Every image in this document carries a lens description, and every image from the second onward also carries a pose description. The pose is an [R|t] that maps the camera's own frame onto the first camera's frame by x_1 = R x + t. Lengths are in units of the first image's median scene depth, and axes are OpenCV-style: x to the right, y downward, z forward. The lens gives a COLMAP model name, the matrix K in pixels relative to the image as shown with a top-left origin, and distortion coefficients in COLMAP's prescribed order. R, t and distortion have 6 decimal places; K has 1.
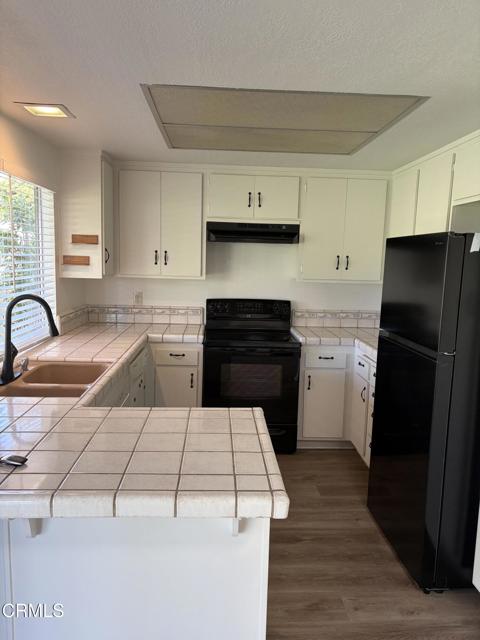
lens RADIAL K [[482.7, 0, 237.3], [0, 482.7, 319.3], [0, 0, 1]] dist [0.029992, -0.026479]
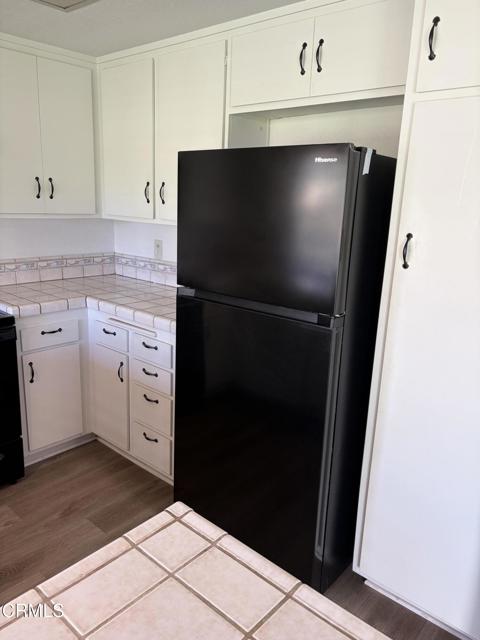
lens RADIAL K [[482.7, 0, 237.4], [0, 482.7, 321.3], [0, 0, 1]] dist [0.029992, -0.026479]
pose [[0.694261, -0.174300, 0.698299, -0.117737], [0.071195, 0.982105, 0.174357, -0.037567], [-0.716193, -0.071334, 0.694247, 0.365036]]
